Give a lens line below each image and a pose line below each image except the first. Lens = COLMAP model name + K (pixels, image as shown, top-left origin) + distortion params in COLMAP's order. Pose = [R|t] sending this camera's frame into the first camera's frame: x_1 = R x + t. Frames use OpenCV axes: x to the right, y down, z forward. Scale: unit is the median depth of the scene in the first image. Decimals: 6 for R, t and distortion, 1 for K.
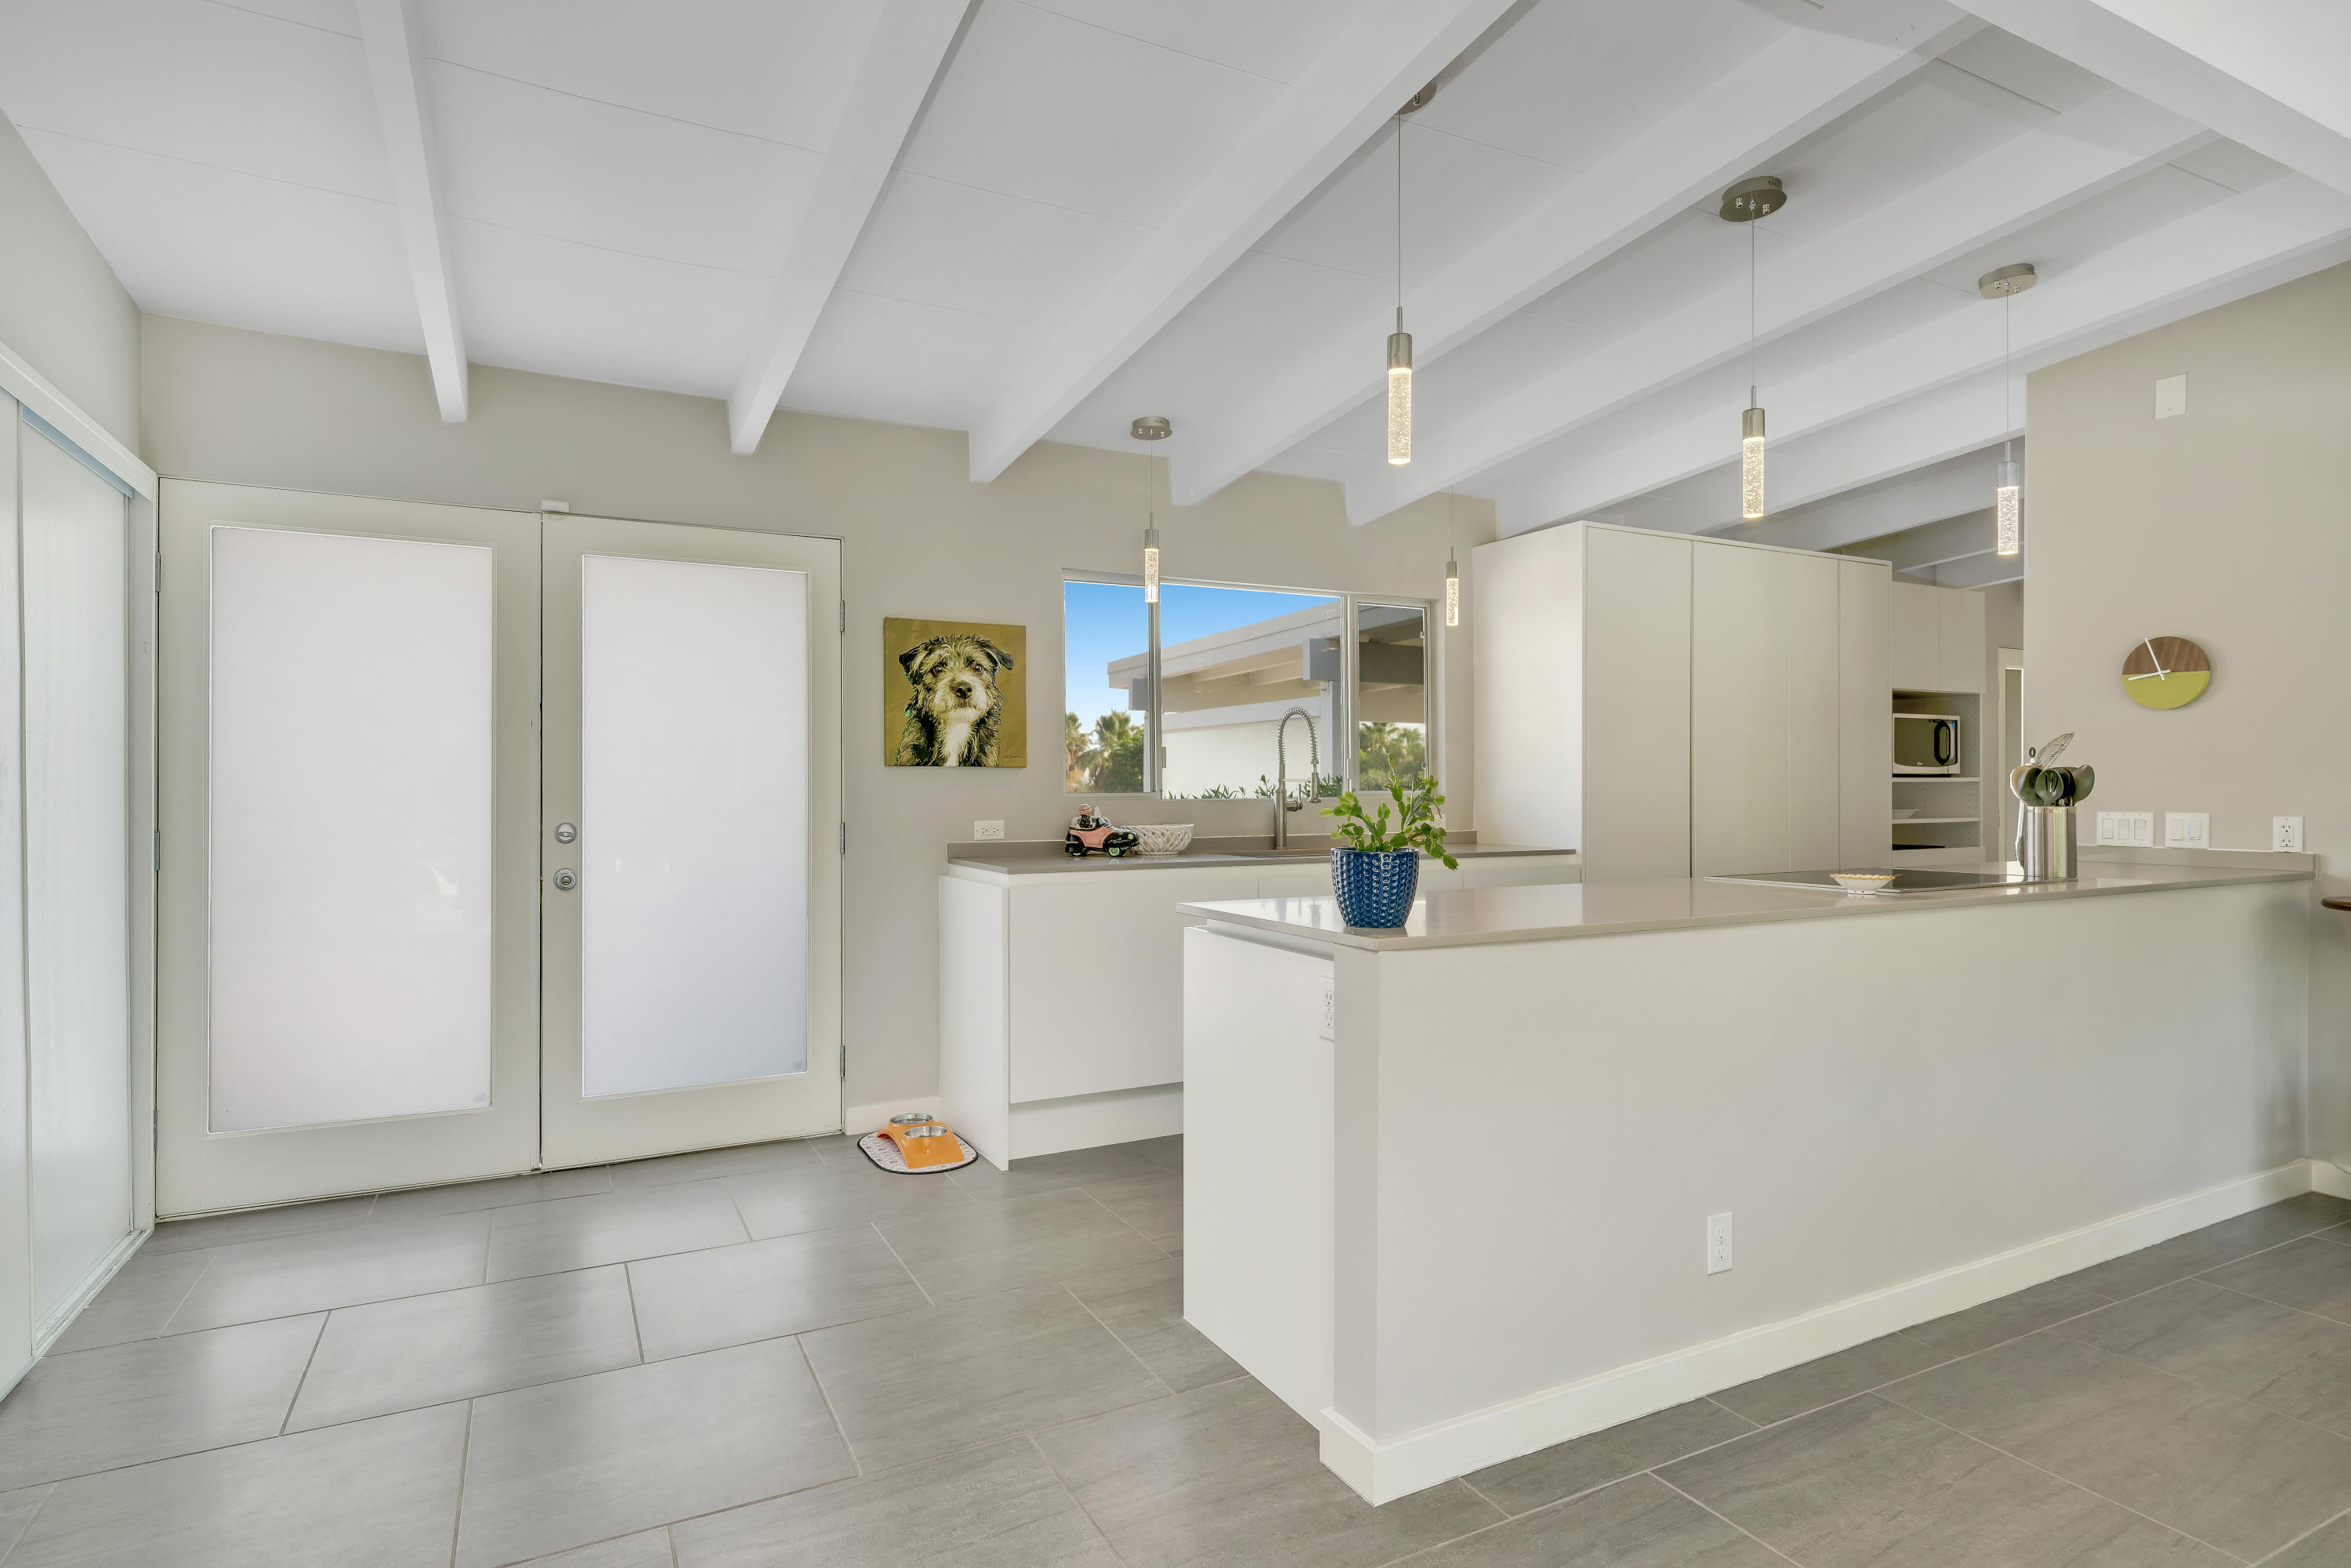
lens RADIAL K [[1219.0, 0, 1169.1], [0, 1219.0, 783.6], [0, 0, 1]] dist [0.010190, 0.001782]
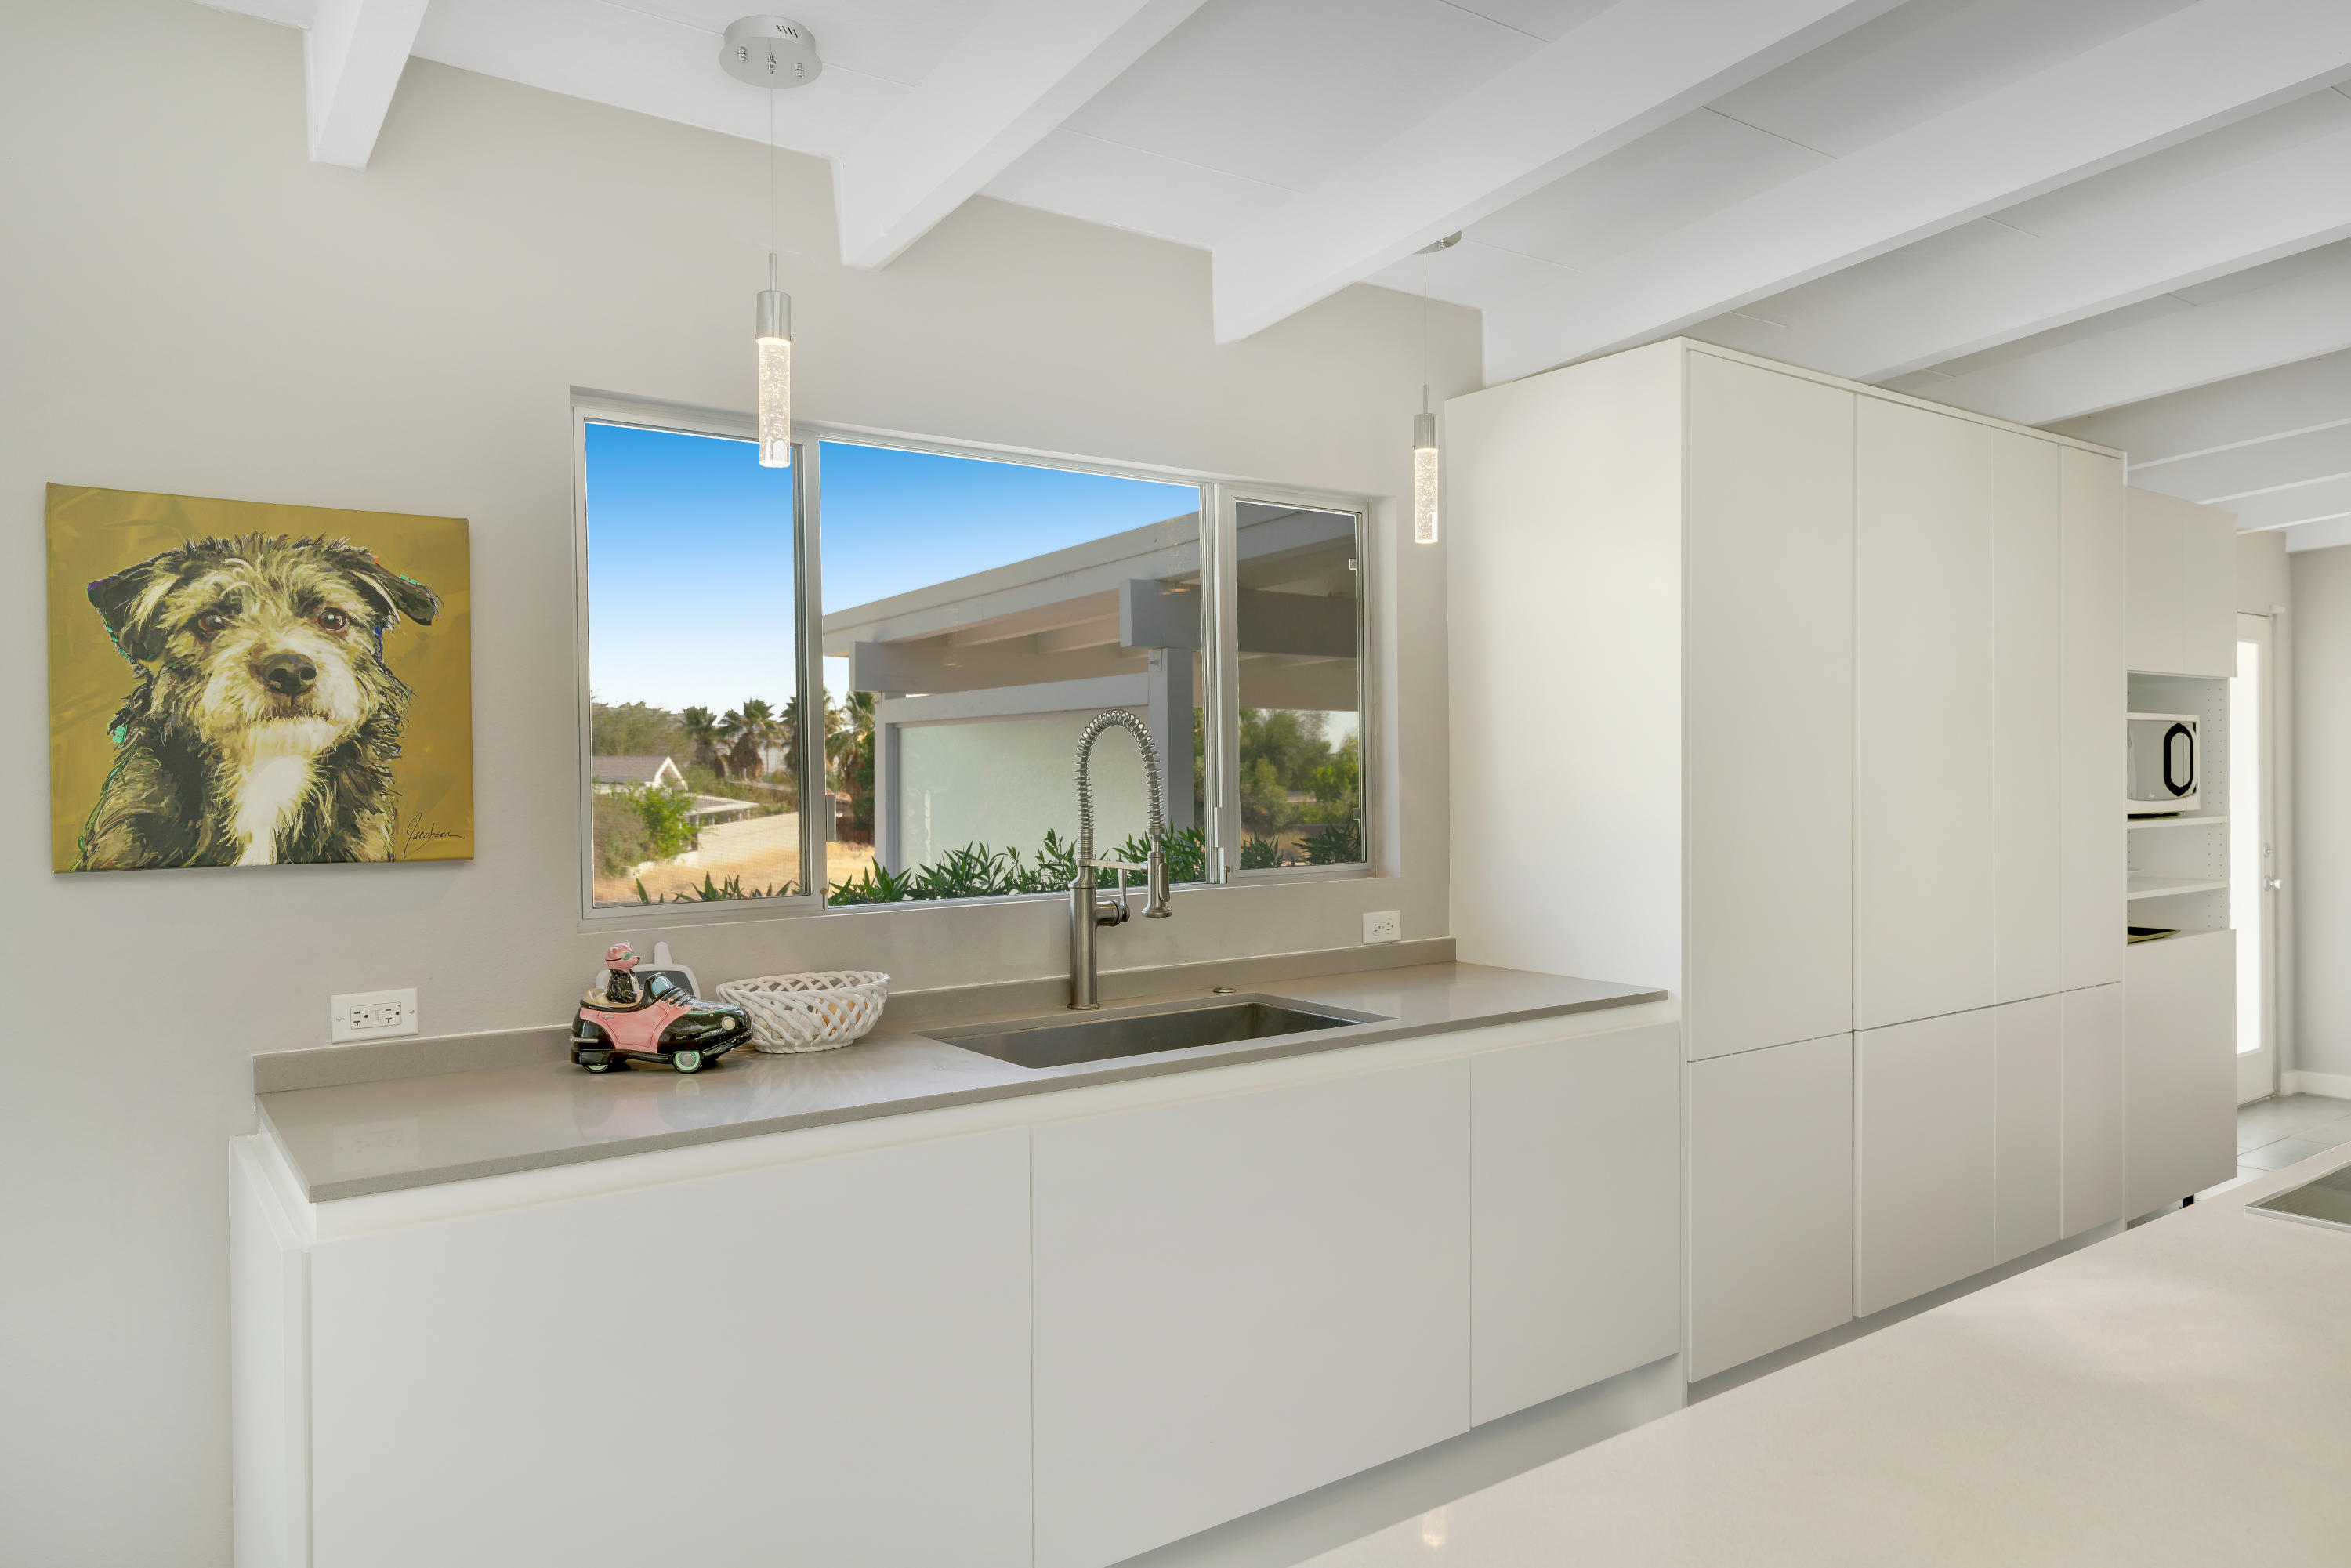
lens RADIAL K [[1559.8, 0, 1159.8], [0, 1559.8, 780.6], [0, 0, 1]] dist [0.002493, 0.000897]
pose [[0.990429, -0.005964, 0.137893, 0.041575], [0.005532, 0.999979, 0.003518, -0.040718], [-0.137911, -0.002722, 0.990441, 0.440774]]
